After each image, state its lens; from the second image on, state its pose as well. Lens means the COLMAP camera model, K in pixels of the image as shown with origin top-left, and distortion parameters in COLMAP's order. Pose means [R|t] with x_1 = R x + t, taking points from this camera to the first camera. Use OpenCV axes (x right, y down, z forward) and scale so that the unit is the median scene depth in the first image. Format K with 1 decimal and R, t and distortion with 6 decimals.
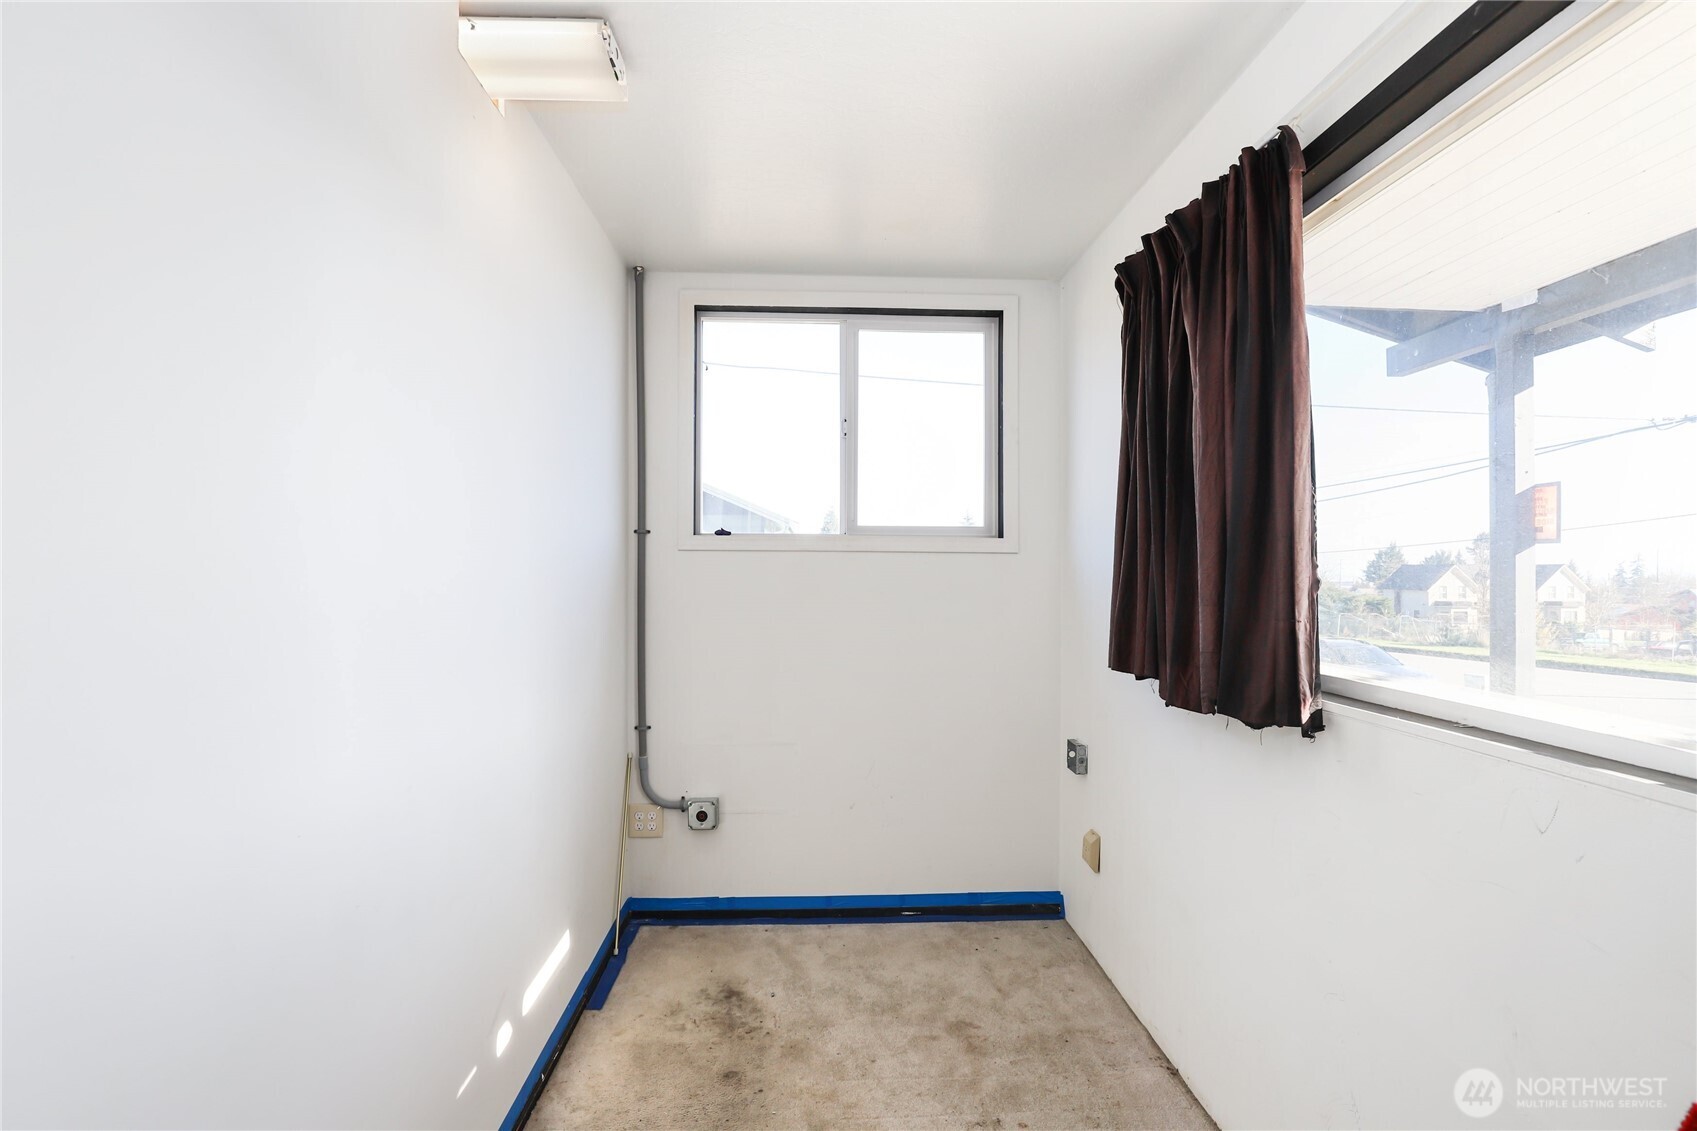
lens RADIAL K [[842.5, 0, 848.5], [0, 842.5, 565.5], [0, 0, 1]] dist [-0.045347, 0.000135]
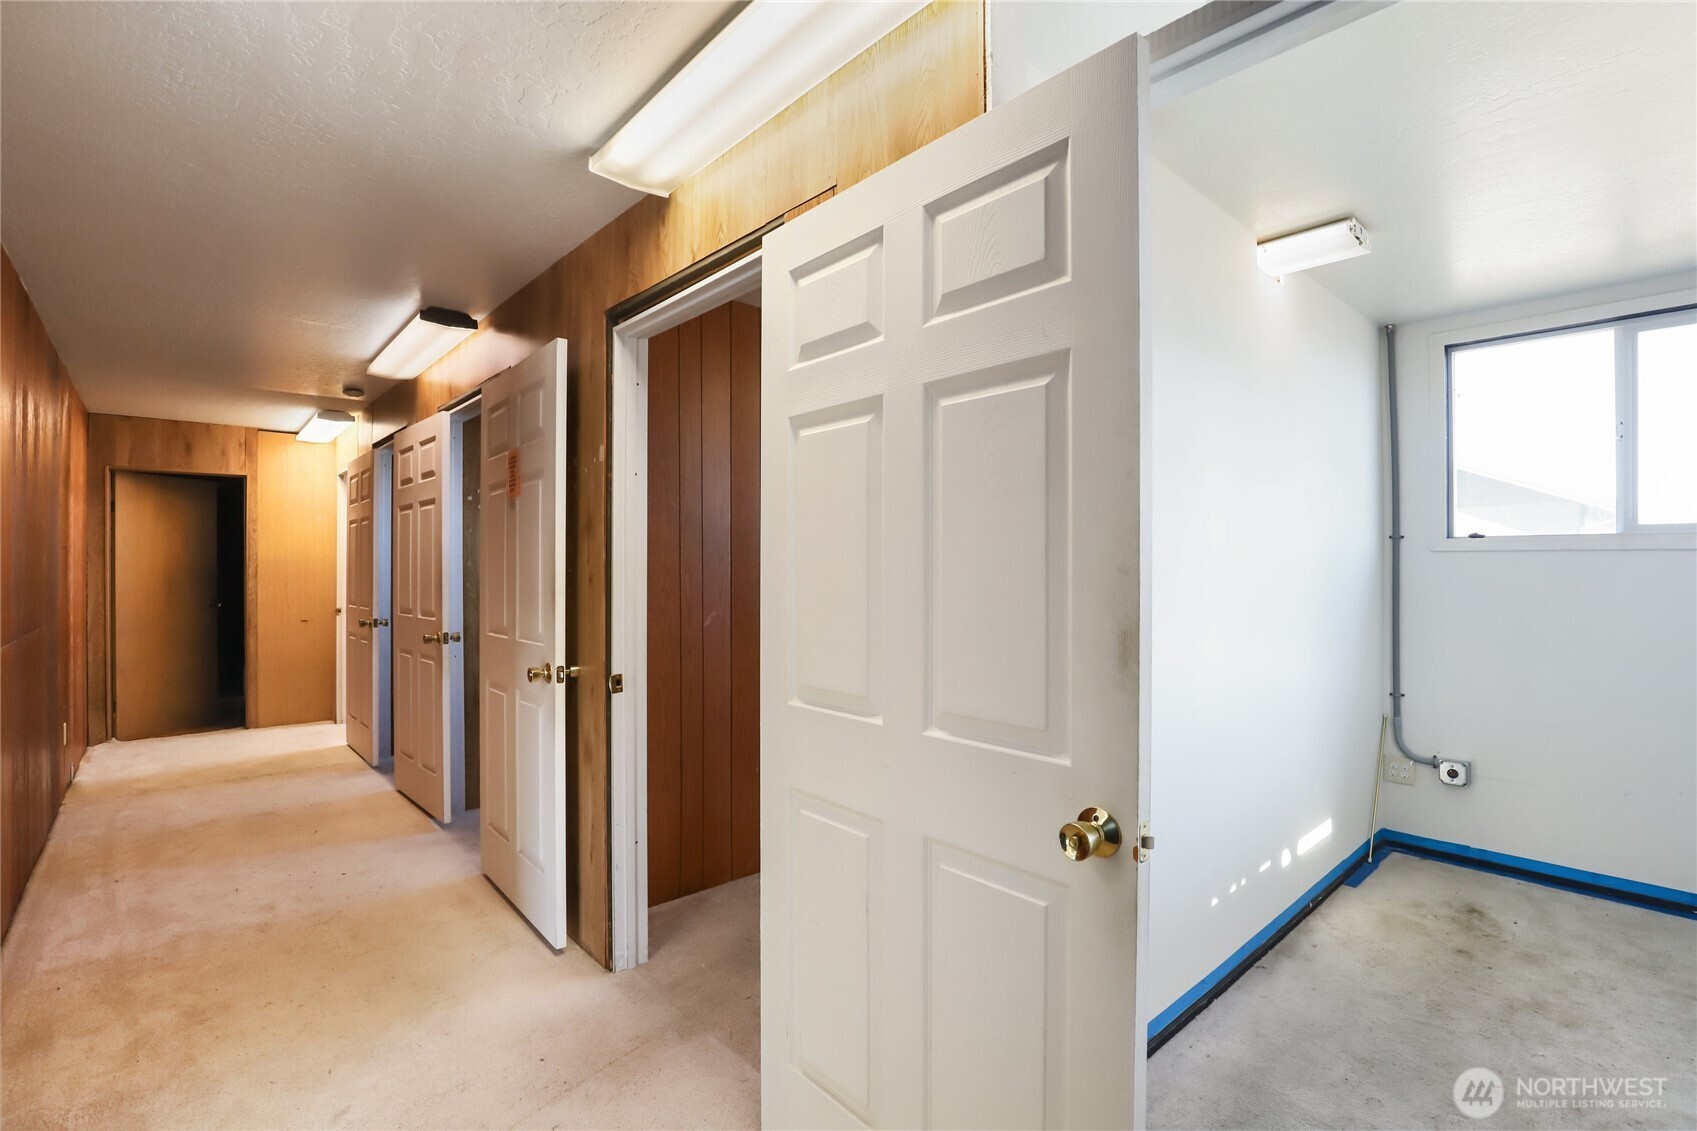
lens RADIAL K [[756.7, 0, 908.1], [0, 756.7, 571.2], [0, 0, 1]] dist [-0.003764, 0.000837]
pose [[0.673880, 0.003770, -0.738831, 0.107679], [0.002959, 0.999965, 0.007801, -0.000678], [0.738835, -0.007444, 0.673845, -0.335025]]
